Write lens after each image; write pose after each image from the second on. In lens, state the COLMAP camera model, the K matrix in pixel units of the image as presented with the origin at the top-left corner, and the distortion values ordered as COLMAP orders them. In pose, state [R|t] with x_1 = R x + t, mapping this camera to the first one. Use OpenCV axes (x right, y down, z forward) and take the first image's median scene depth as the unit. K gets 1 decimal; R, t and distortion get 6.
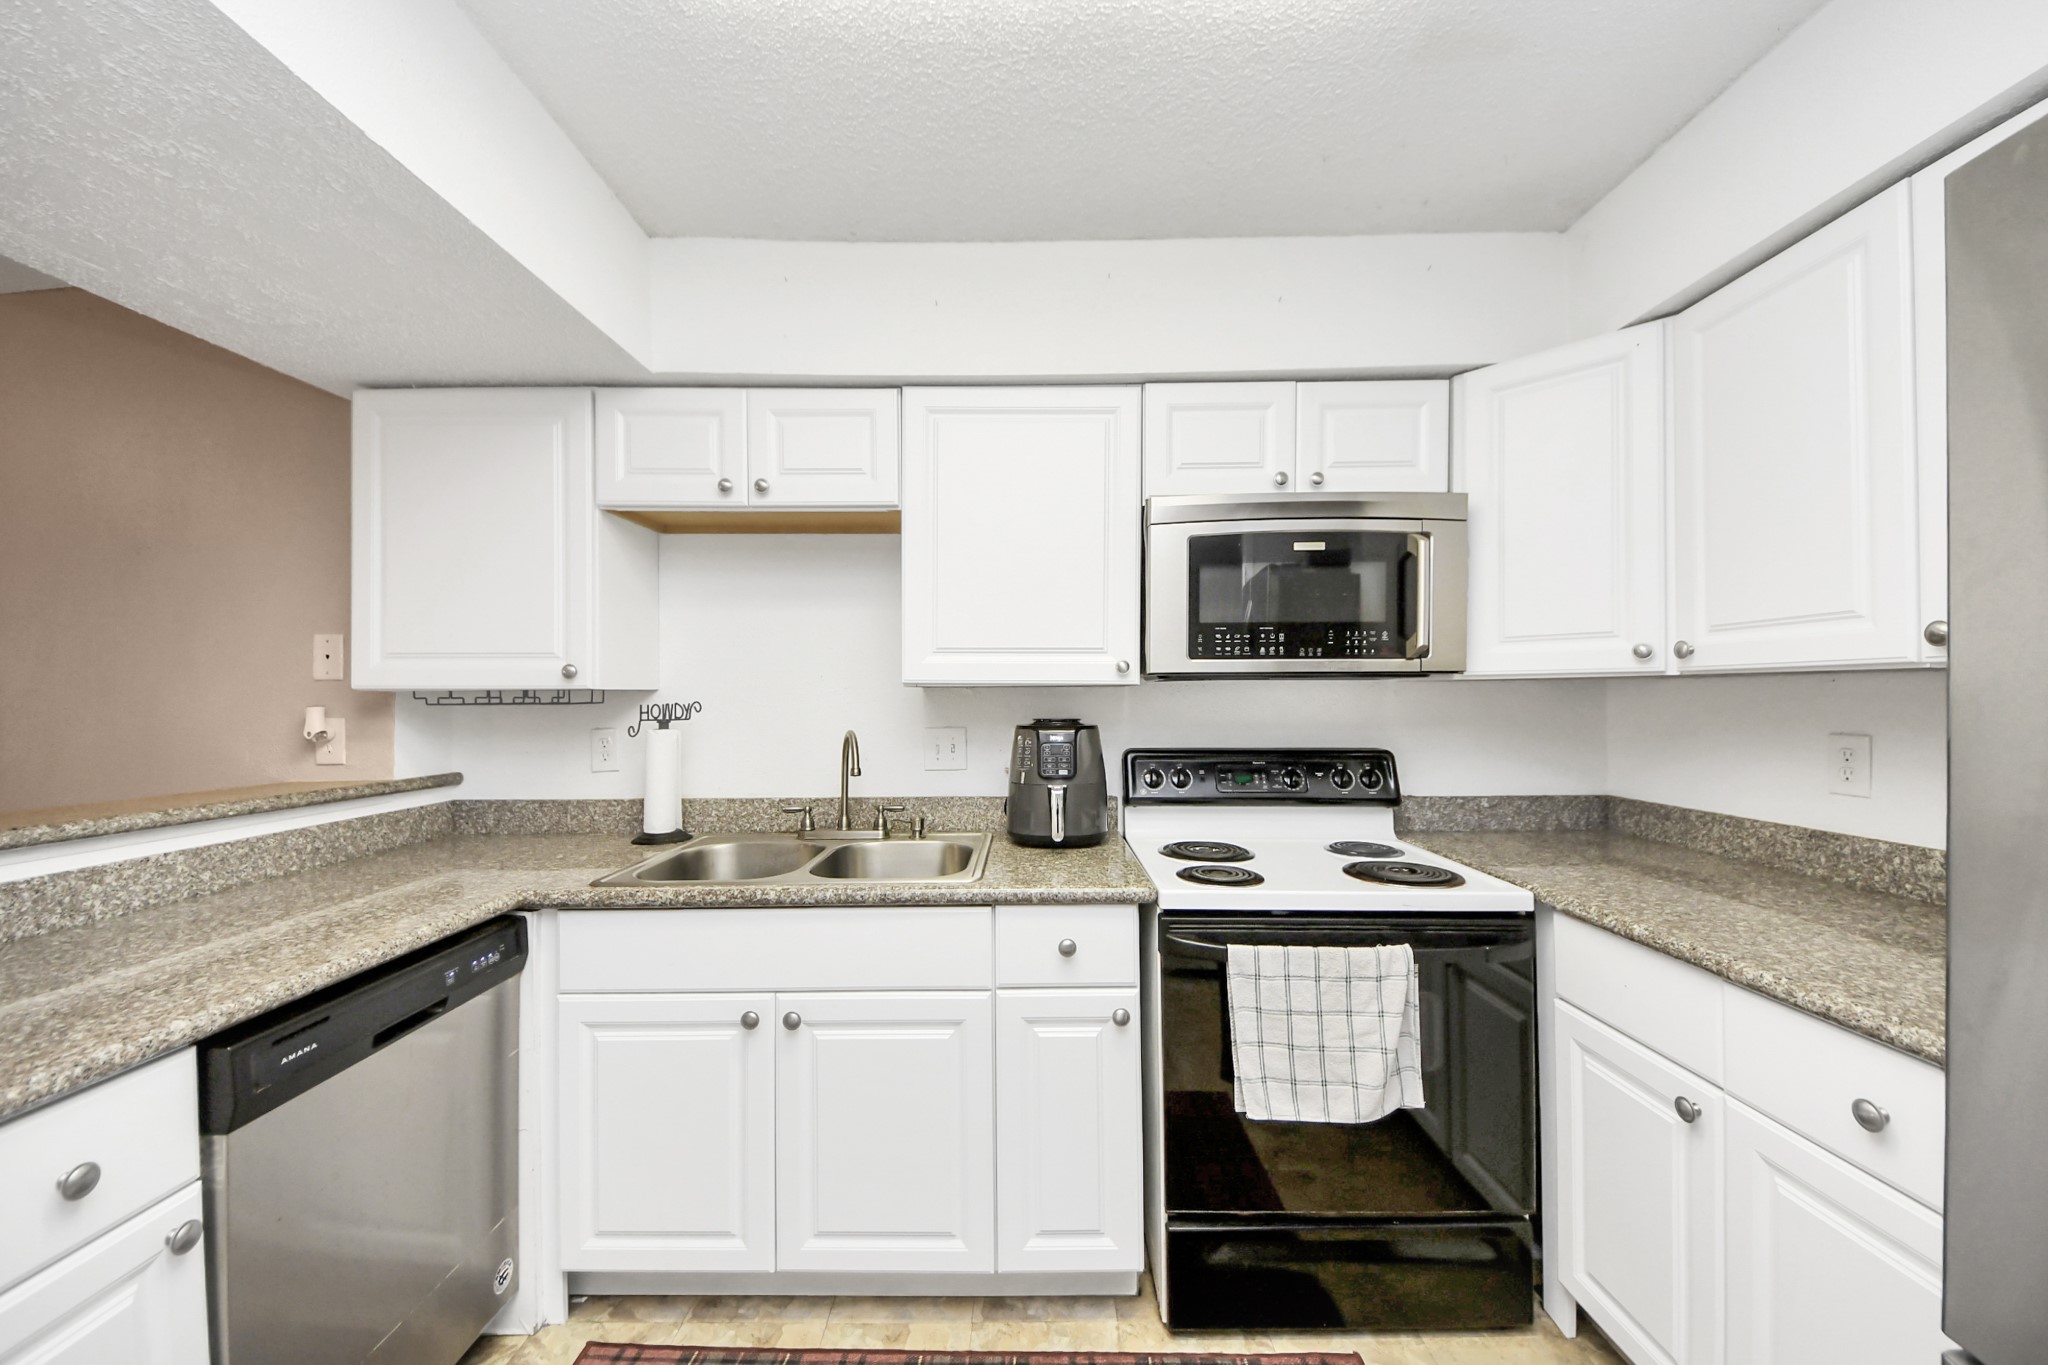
lens RADIAL K [[759.1, 0, 1028.7], [0, 759.1, 681.9], [0, 0, 1]] dist [0.004460, -0.008804]
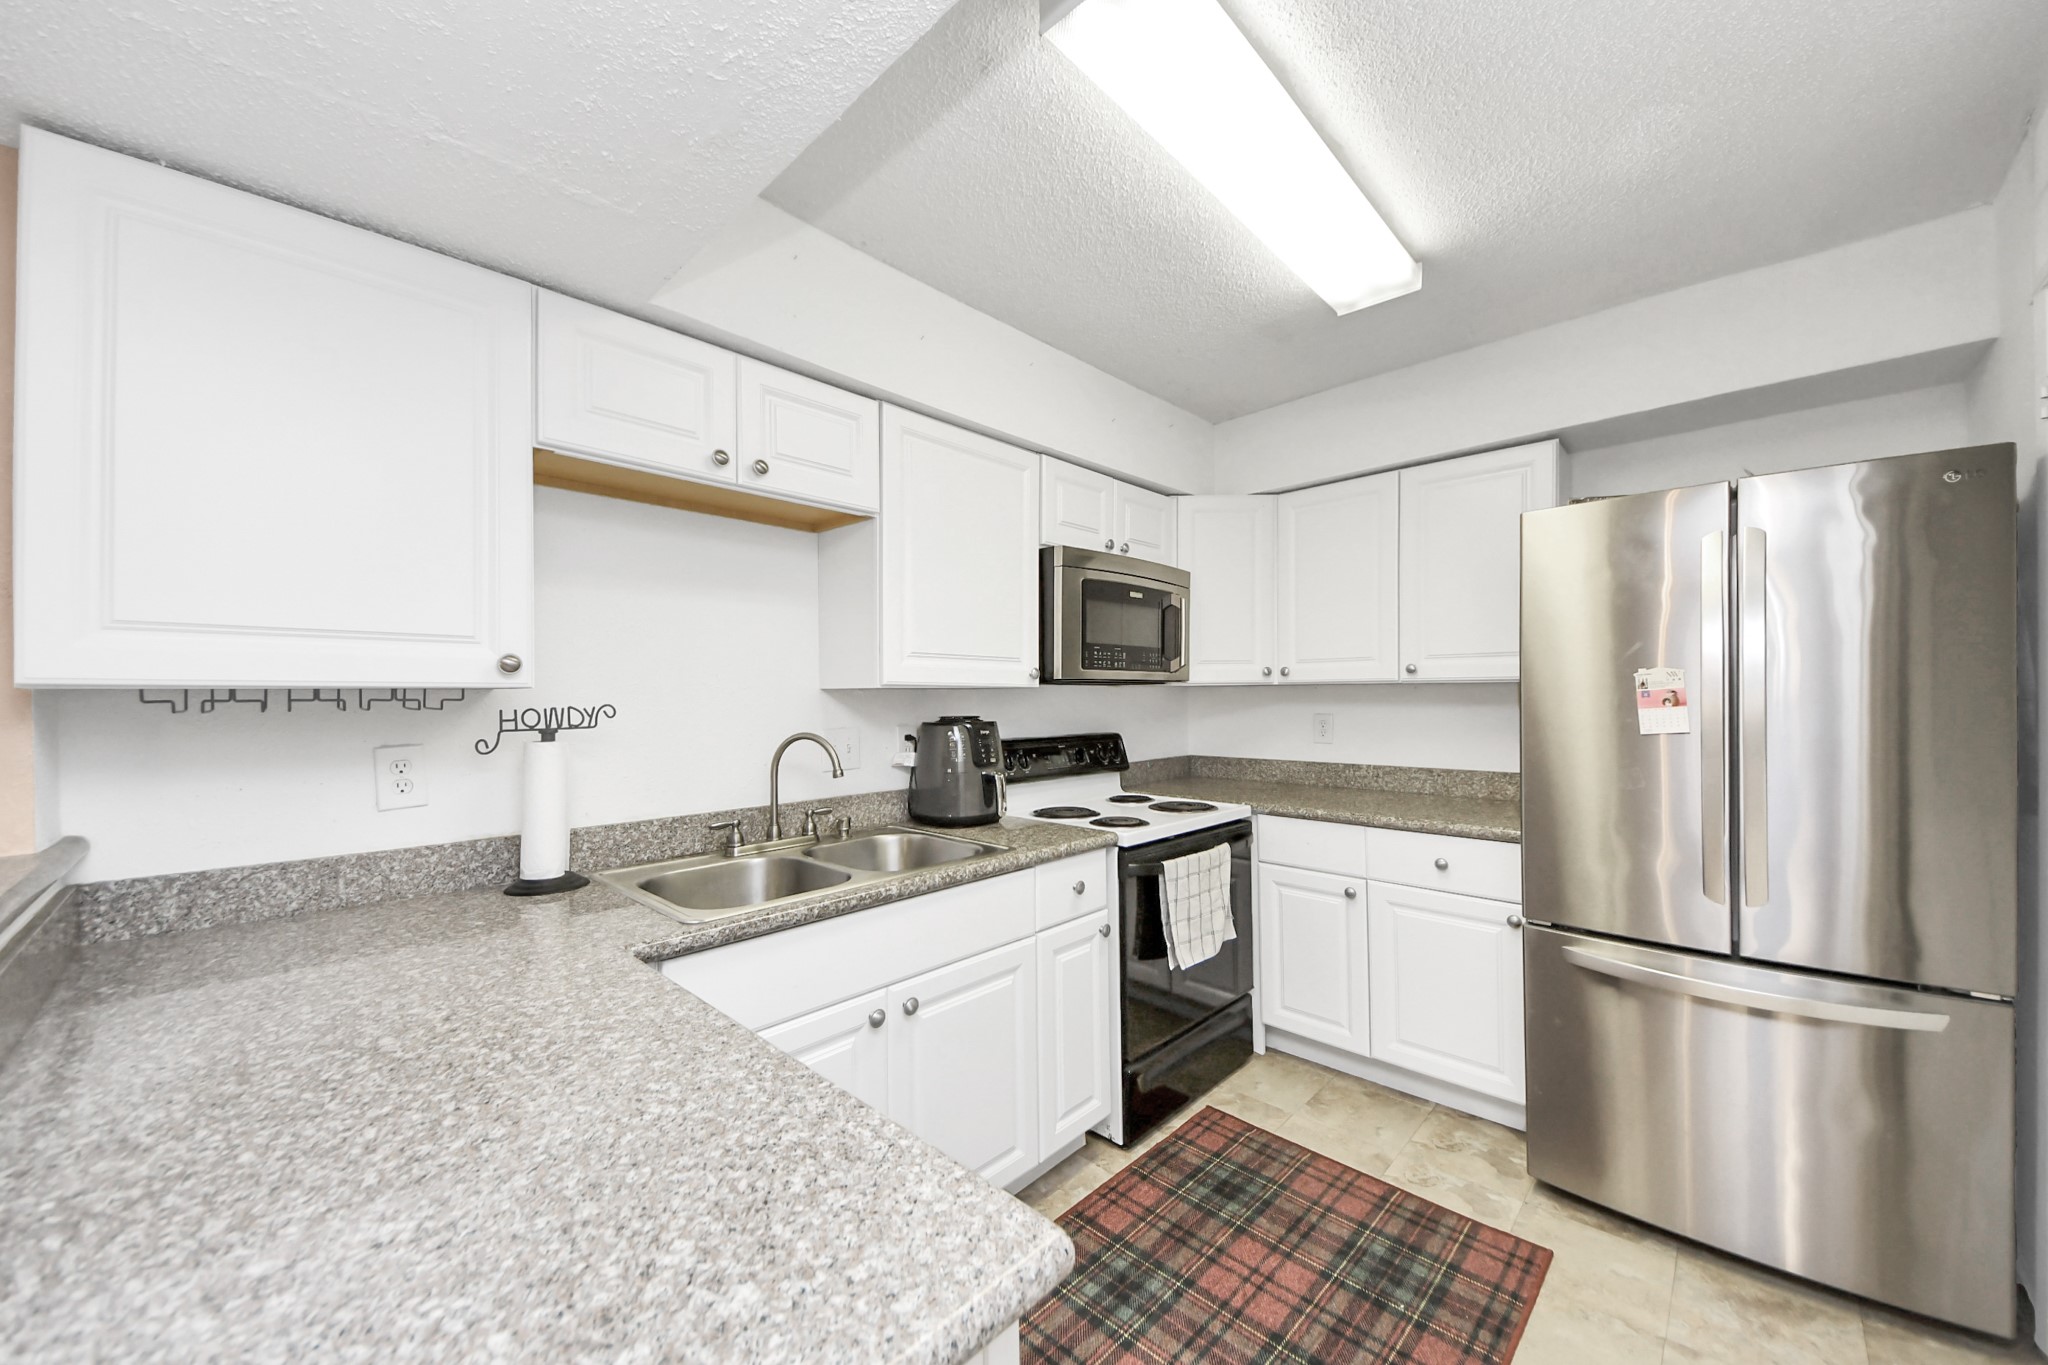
lens RADIAL K [[759.1, 0, 1022.4], [0, 759.1, 691.2], [0, 0, 1]] dist [0.004460, -0.008804]
pose [[0.683942, 0.004666, 0.729522, -0.851574], [-0.005607, 0.999984, -0.001139, 0.011839], [-0.729515, -0.003311, 0.683957, 0.152095]]
